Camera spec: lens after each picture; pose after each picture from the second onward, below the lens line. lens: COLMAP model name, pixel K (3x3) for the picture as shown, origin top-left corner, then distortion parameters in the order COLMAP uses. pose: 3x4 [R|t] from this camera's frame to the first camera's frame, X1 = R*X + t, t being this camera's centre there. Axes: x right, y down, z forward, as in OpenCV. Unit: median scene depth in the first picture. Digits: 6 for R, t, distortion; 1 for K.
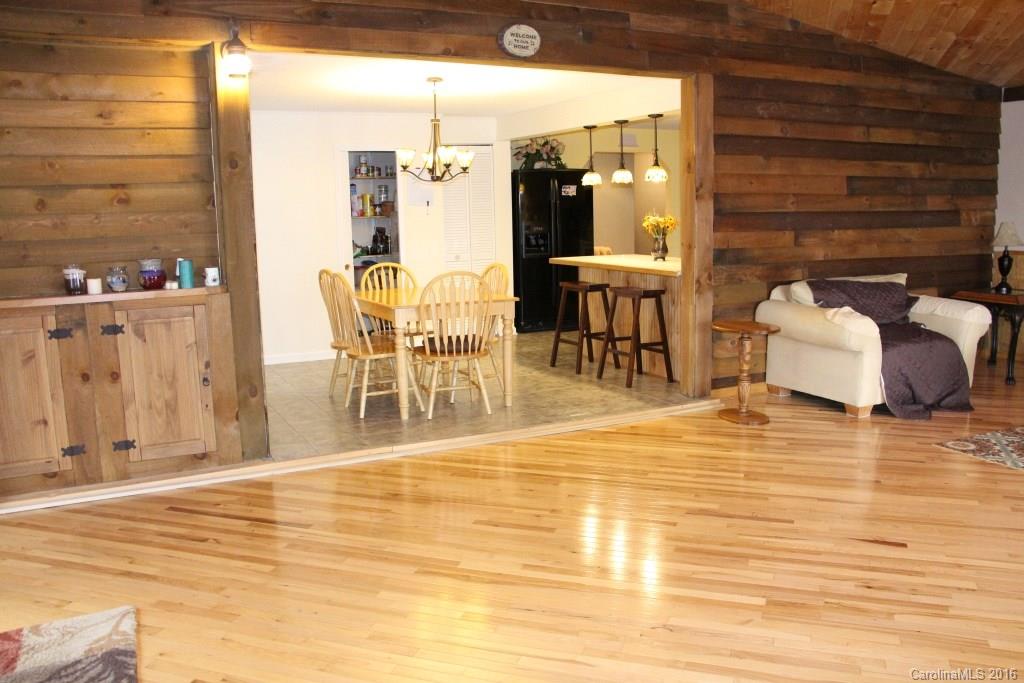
lens RADIAL K [[839.8, 0, 534.3], [0, 839.8, 337.2], [0, 0, 1]] dist [-0.181521, 0.150184]
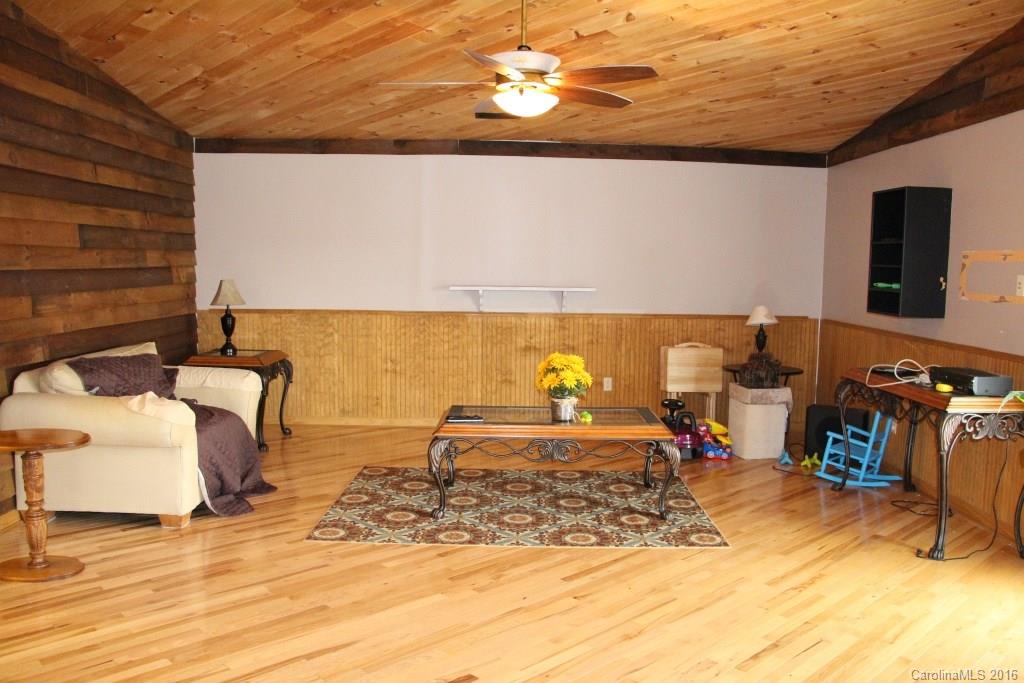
lens RADIAL K [[839.8, 0, 534.3], [0, 839.8, 337.2], [0, 0, 1]] dist [-0.181521, 0.150184]
pose [[0.447883, -0.058147, 0.892199, -0.117401], [0.118263, 0.992968, 0.005347, -0.041533], [-0.886236, 0.103119, 0.451611, 0.272962]]
